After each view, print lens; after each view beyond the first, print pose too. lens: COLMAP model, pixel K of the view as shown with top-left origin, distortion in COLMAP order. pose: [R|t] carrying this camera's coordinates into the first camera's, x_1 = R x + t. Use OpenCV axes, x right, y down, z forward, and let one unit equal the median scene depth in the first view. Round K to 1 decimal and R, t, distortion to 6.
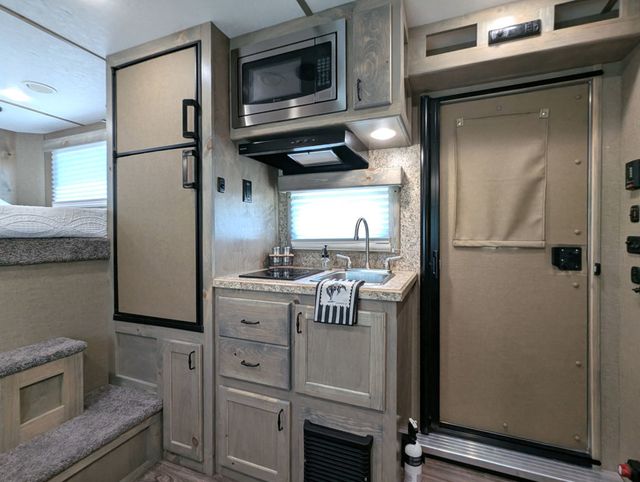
lens RADIAL K [[303.3, 0, 322.8], [0, 303.3, 238.6], [0, 0, 1]] dist [0.002077, -0.001243]
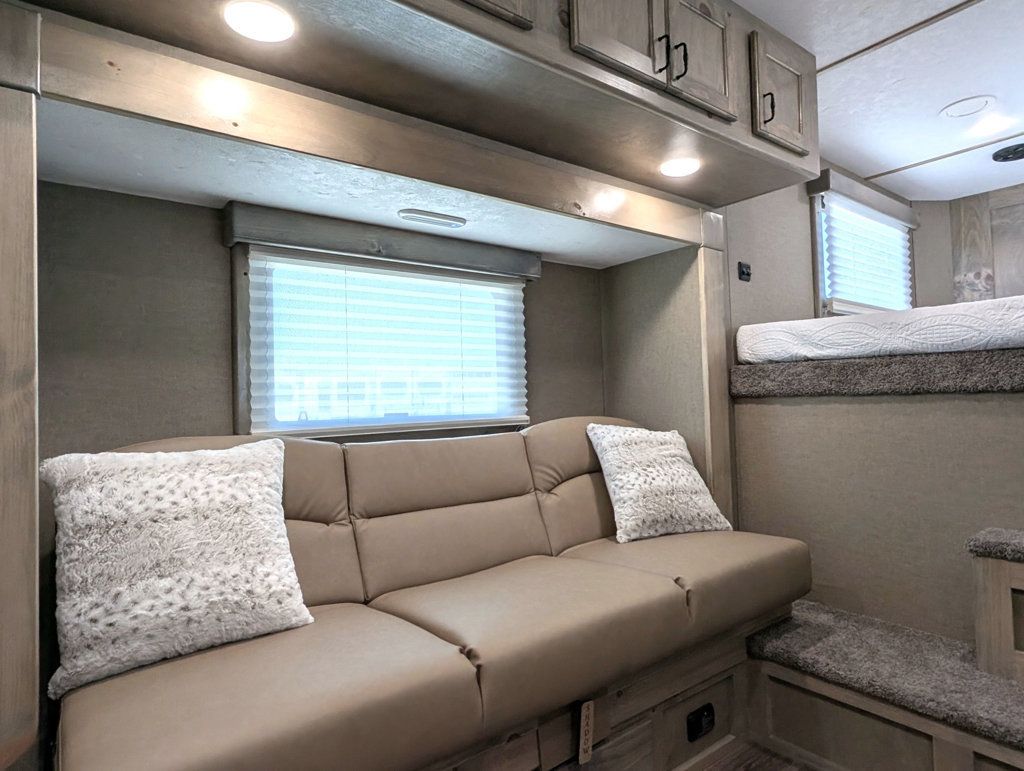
lens RADIAL K [[590.6, 0, 507.7], [0, 590.6, 383.5], [0, 0, 1]] dist [-0.003061, 0.002167]
pose [[-0.507974, -0.013049, -0.861274, 0.459274], [0.013311, 0.999647, -0.022997, 0.076063], [0.861270, -0.023147, -0.507621, 0.606877]]
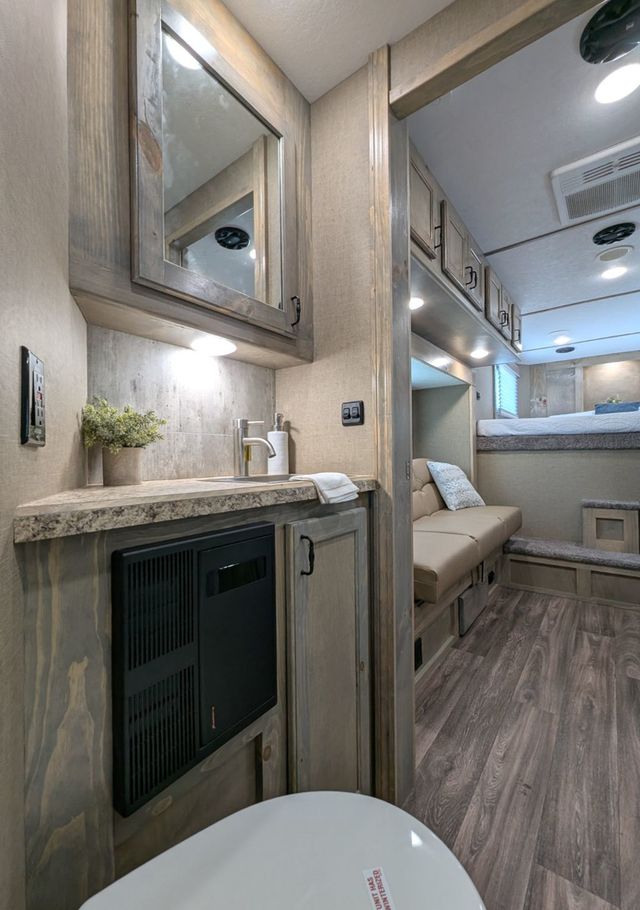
lens RADIAL K [[374.5, 0, 321.6], [0, 374.5, 453.7], [0, 0, 1]] dist [-0.001078, 0.000647]
pose [[-0.261892, 0.002113, -0.965095, 1.253594], [0.000267, 0.999998, 0.002117, 0.095614], [0.965097, 0.000297, -0.261892, 0.024856]]
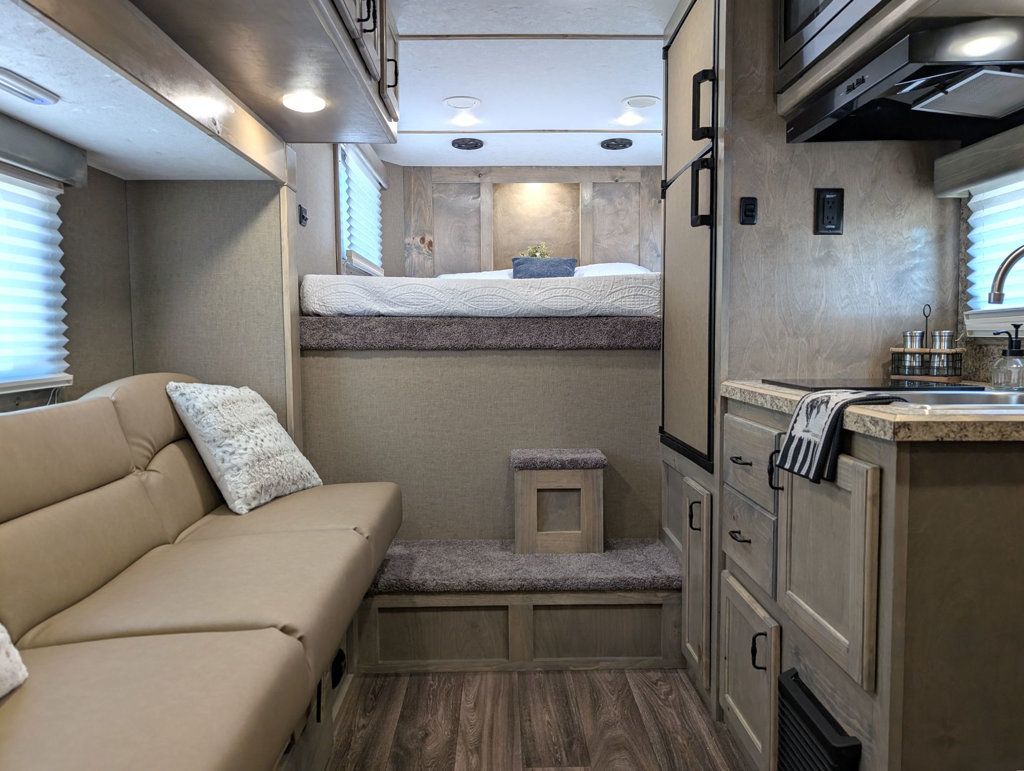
lens RADIAL K [[739.1, 0, 516.2], [0, 739.1, 378.6], [0, 0, 1]] dist [0.035371, -0.015365]
pose [[0.399309, 0.053353, -0.915263, 0.735318], [-0.006154, 0.998439, 0.055517, 0.050750], [0.916796, -0.016536, 0.399014, 0.090110]]
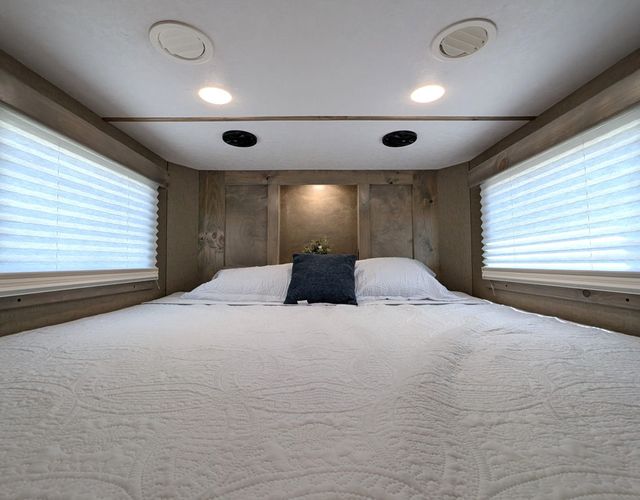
lens RADIAL K [[318.0, 0, 317.4], [0, 318.0, 245.5], [0, 0, 1]] dist [-0.004112, -0.000193]
pose [[0.377027, -0.044614, -0.925127, -0.853426], [-0.012369, 0.998508, -0.053194, -0.252135], [0.926120, 0.031499, 0.375912, 0.914575]]
